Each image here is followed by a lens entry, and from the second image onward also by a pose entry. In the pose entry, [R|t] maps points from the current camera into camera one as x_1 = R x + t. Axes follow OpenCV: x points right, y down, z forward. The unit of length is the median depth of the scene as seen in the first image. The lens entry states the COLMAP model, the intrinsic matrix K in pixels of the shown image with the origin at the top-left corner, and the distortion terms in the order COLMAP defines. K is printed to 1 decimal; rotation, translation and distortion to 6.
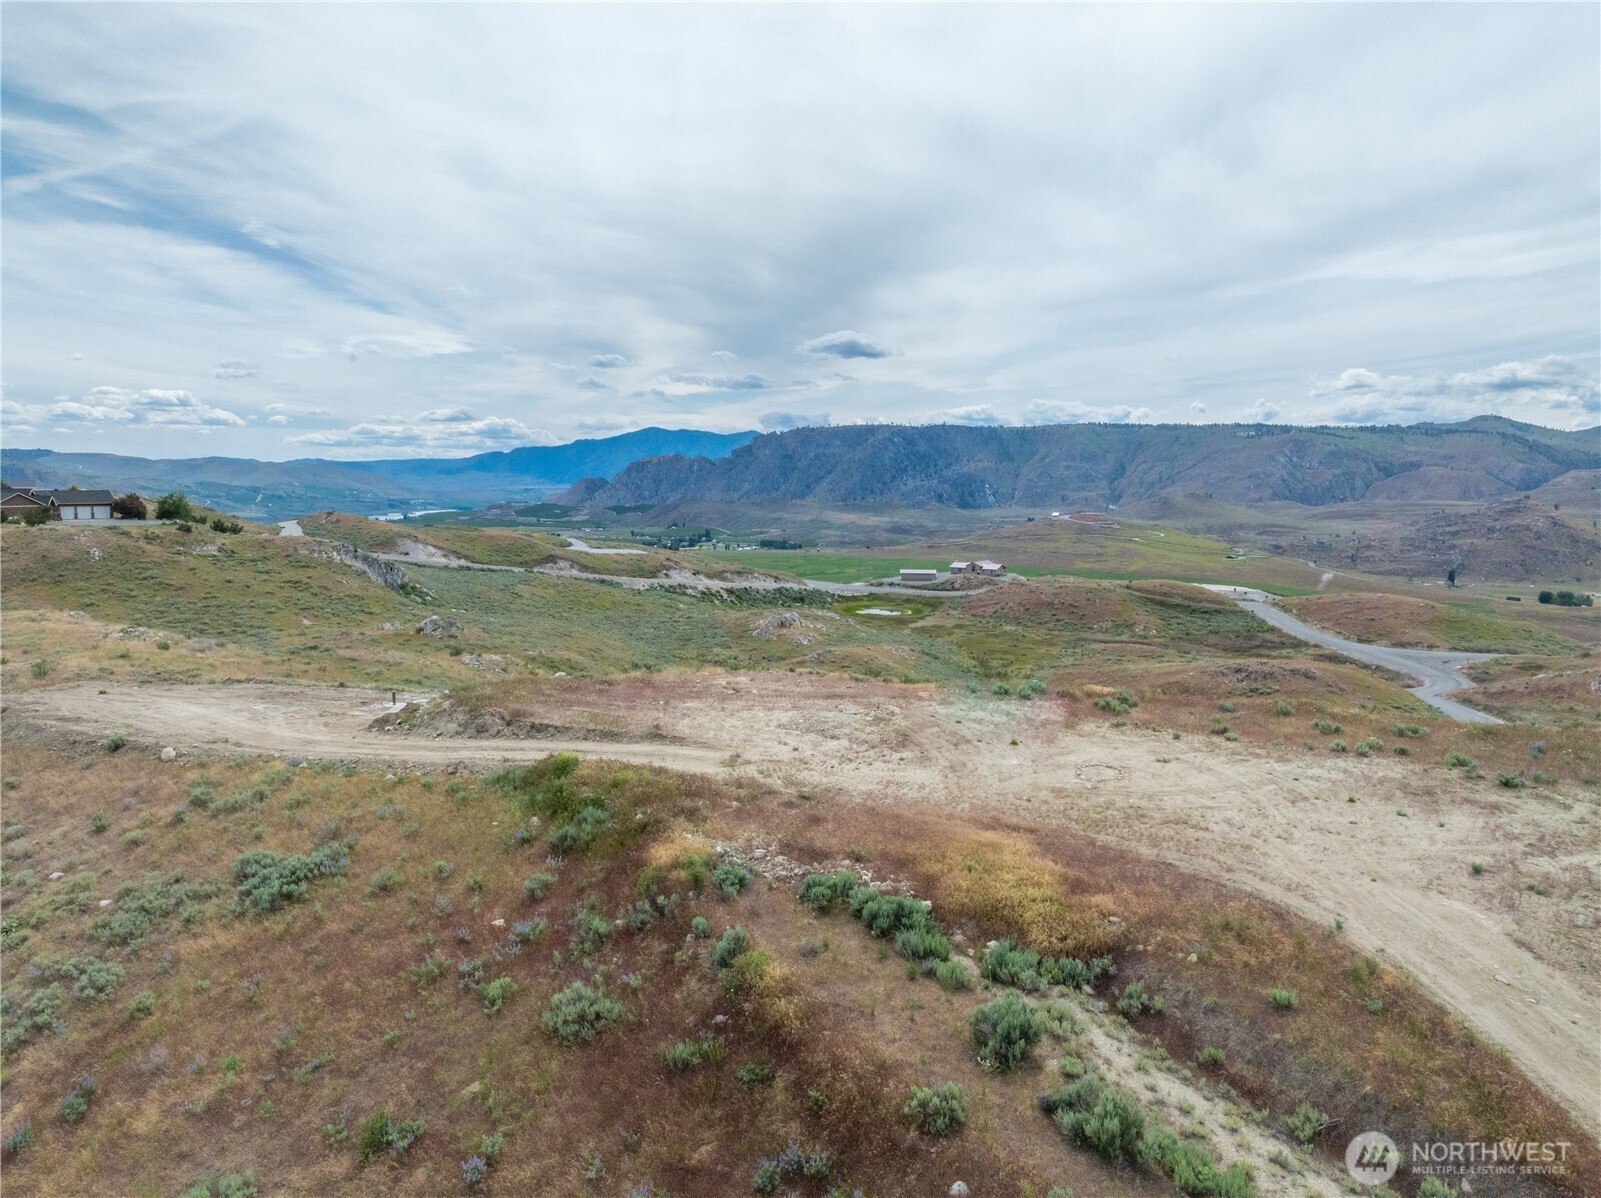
lens RADIAL K [[1124.3, 0, 800.5], [0, 1124.3, 599.0], [0, 0, 1]] dist [-0.037031, 0.001664]
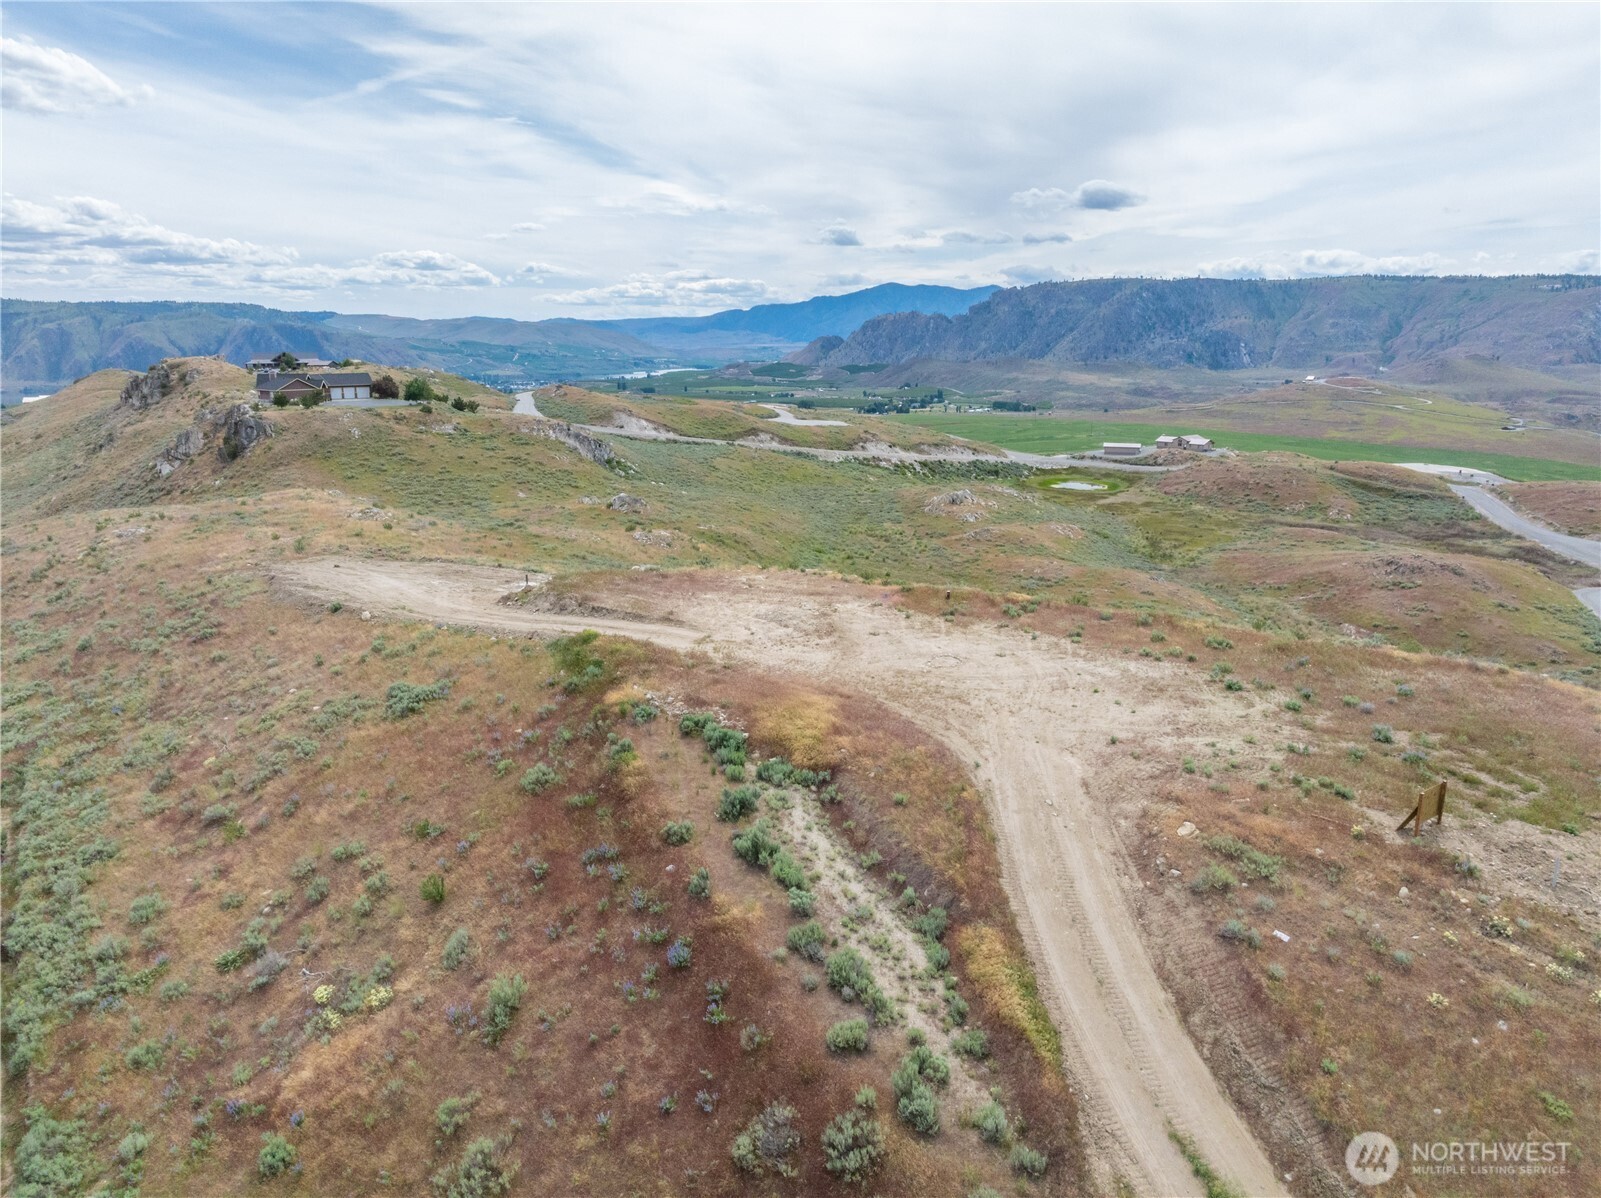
lens RADIAL K [[1124.3, 0, 800.5], [0, 1124.3, 599.0], [0, 0, 1]] dist [-0.037031, 0.001664]
pose [[0.978602, 0.041720, -0.201488, 0.076910], [-0.016612, 0.992051, 0.124733, -0.020261], [0.205090, -0.118717, 0.971516, -0.085581]]
